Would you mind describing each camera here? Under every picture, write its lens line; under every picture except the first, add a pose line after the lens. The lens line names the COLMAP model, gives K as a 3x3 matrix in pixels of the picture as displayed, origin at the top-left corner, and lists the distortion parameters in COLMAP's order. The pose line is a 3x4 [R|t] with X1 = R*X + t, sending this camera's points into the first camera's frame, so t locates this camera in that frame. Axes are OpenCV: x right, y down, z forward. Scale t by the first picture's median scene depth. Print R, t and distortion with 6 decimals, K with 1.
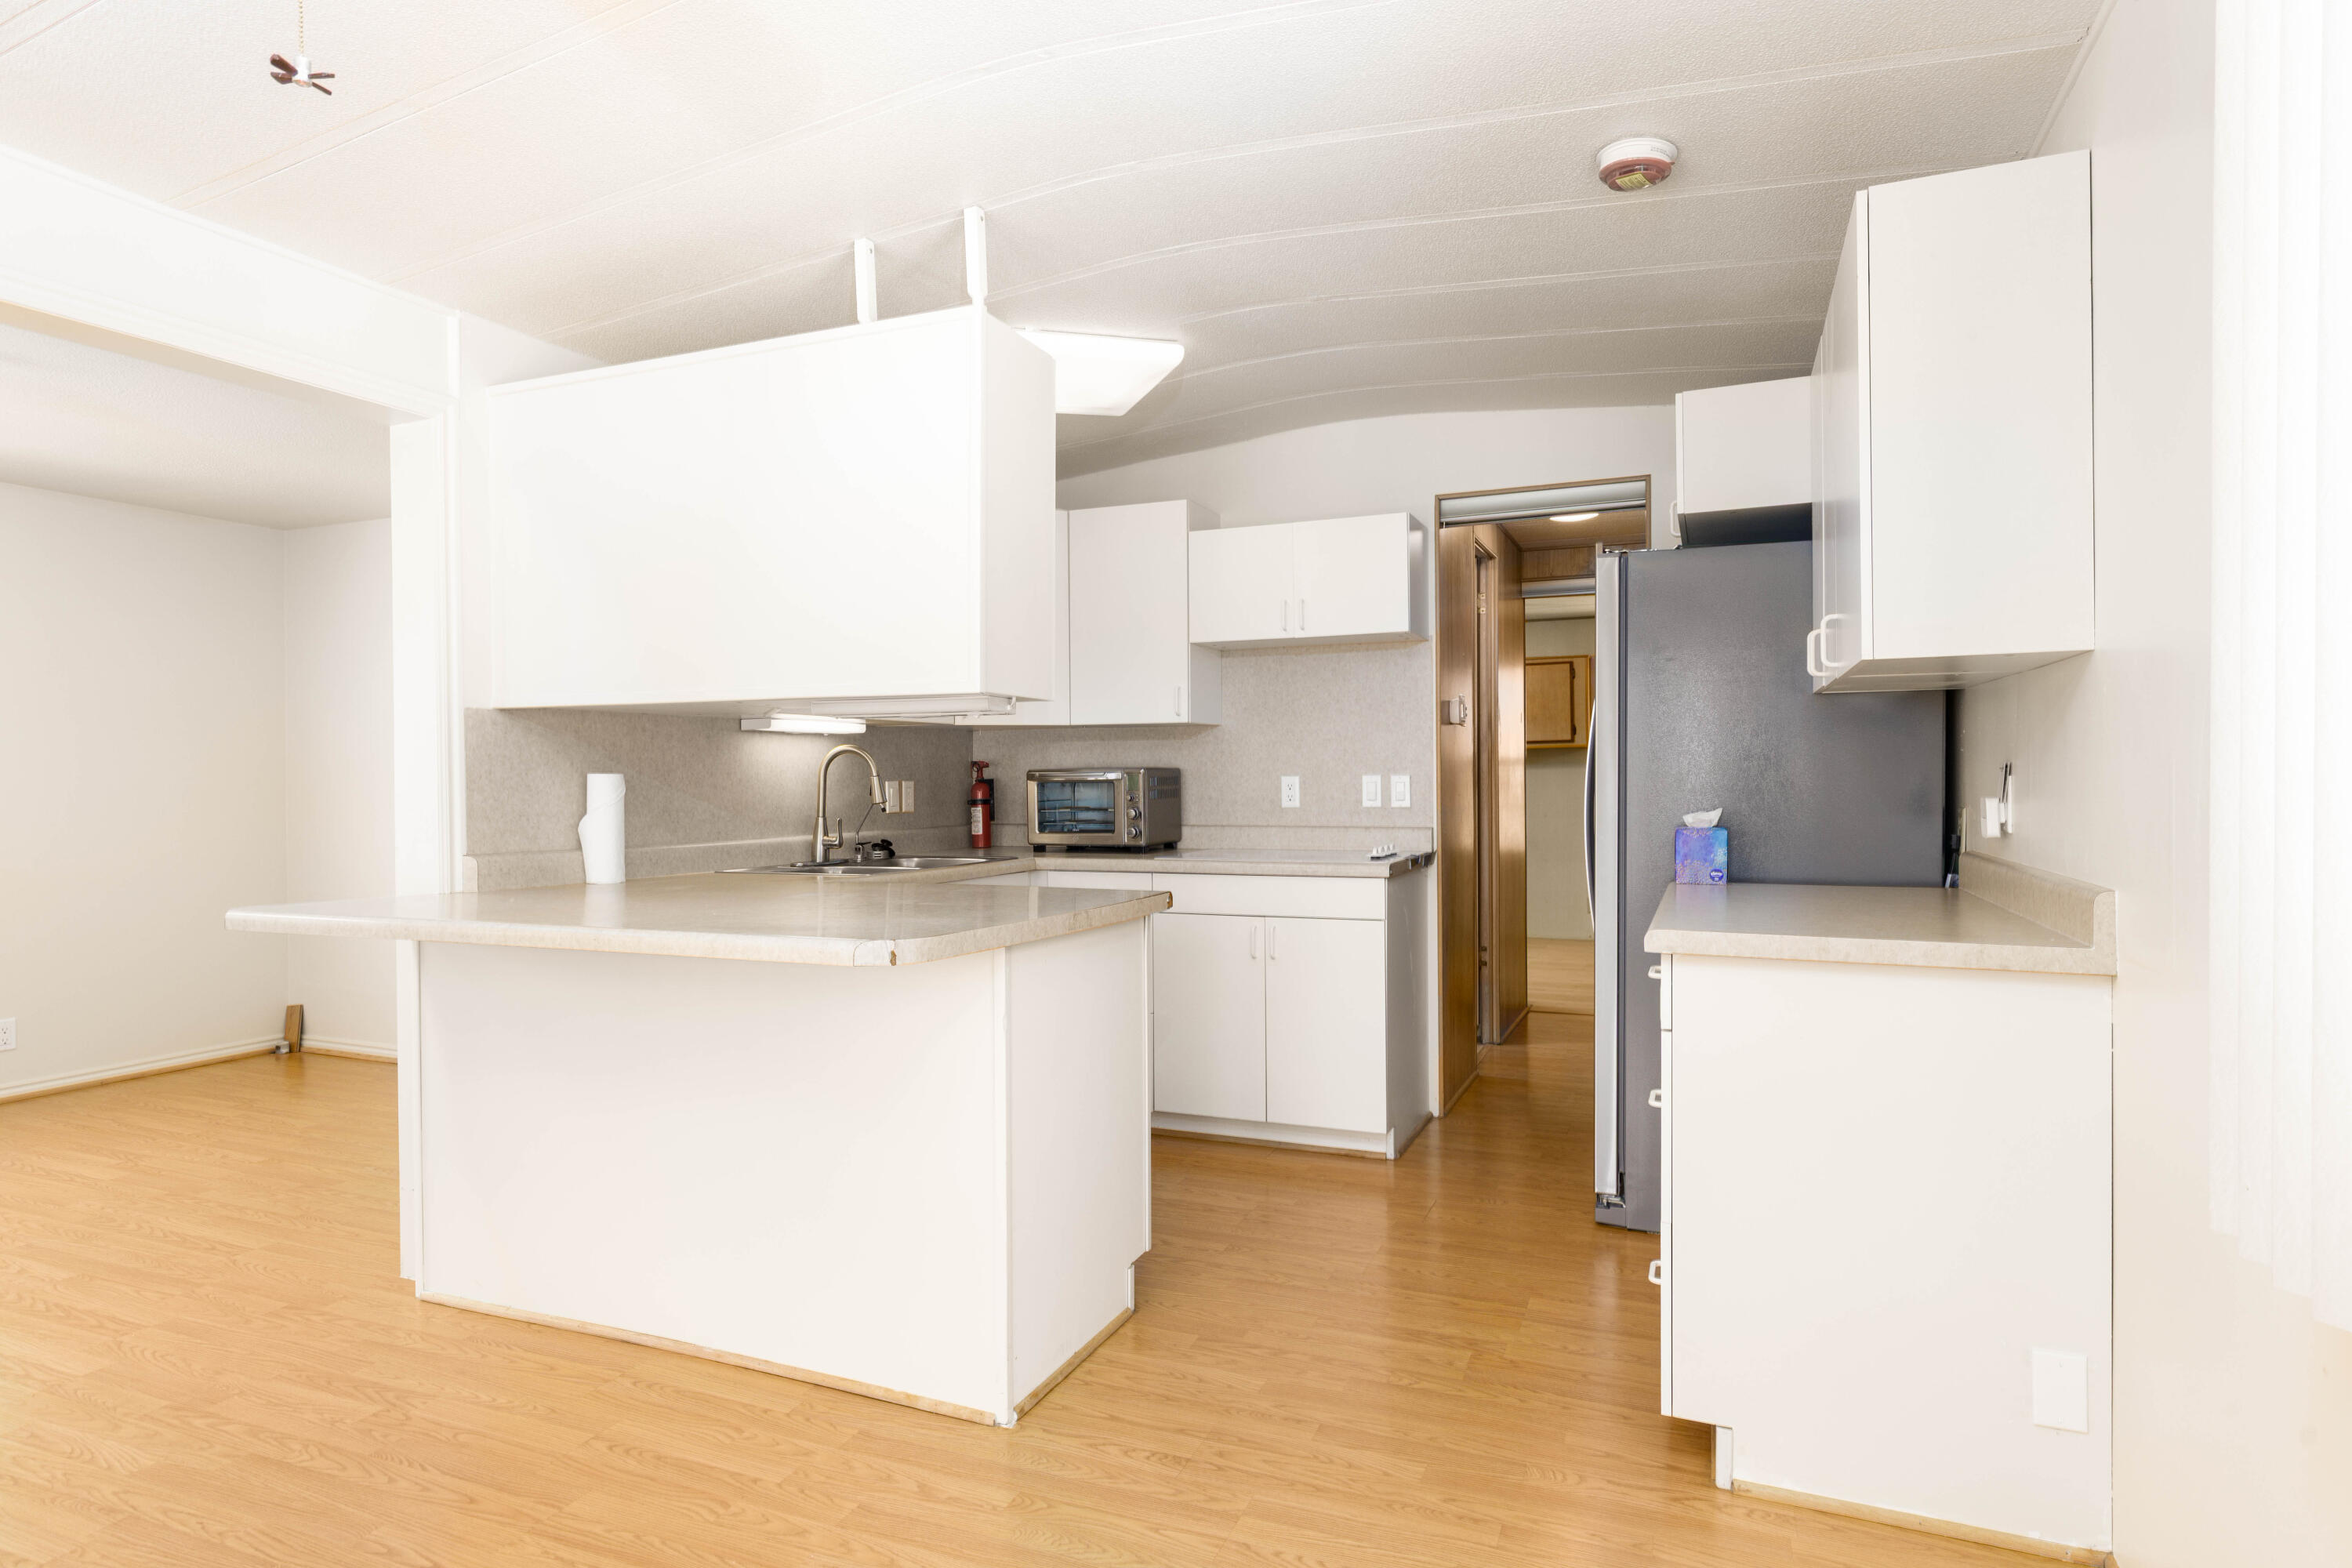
lens RADIAL K [[1271.6, 0, 1177.6], [0, 1271.6, 779.3], [0, 0, 1]] dist [0.005999, 0.002439]
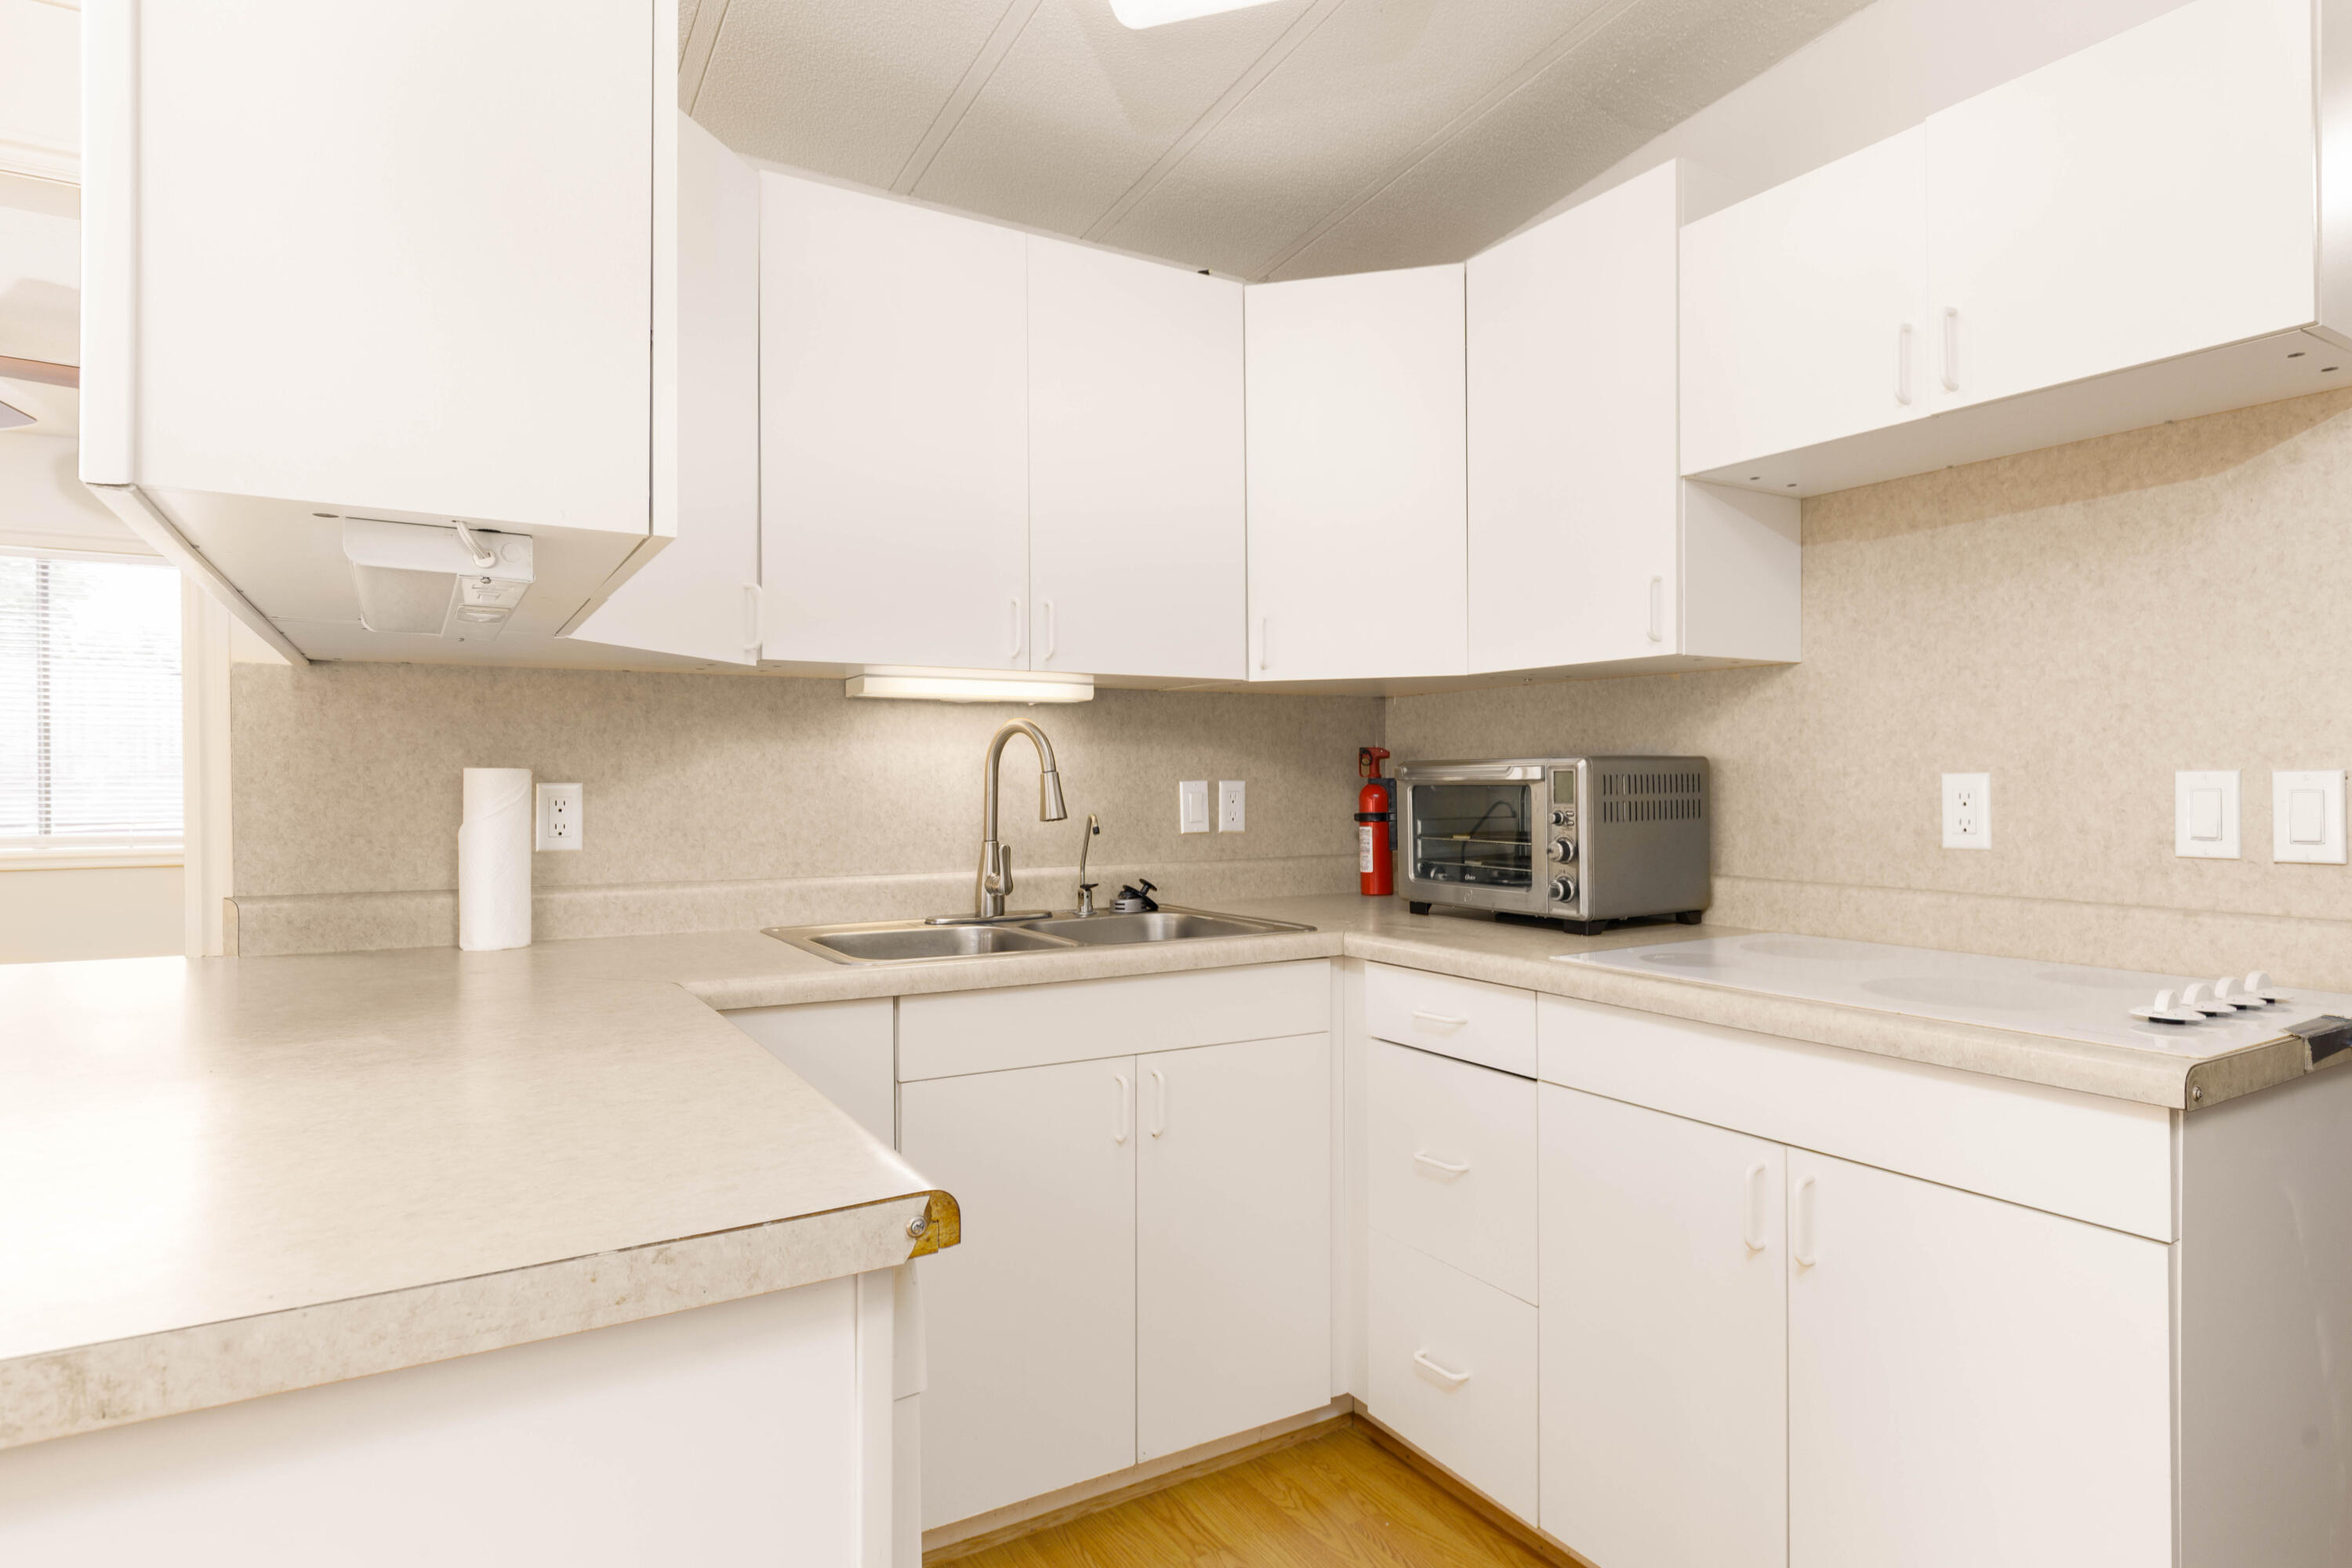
lens RADIAL K [[1271.6, 0, 1180.6], [0, 1271.6, 786.1], [0, 0, 1]] dist [0.005999, 0.002439]
pose [[0.810406, 0.006214, -0.585835, 0.127597], [-0.002449, 0.999971, 0.007219, -0.000713], [0.585863, -0.004415, 0.810398, 0.520202]]
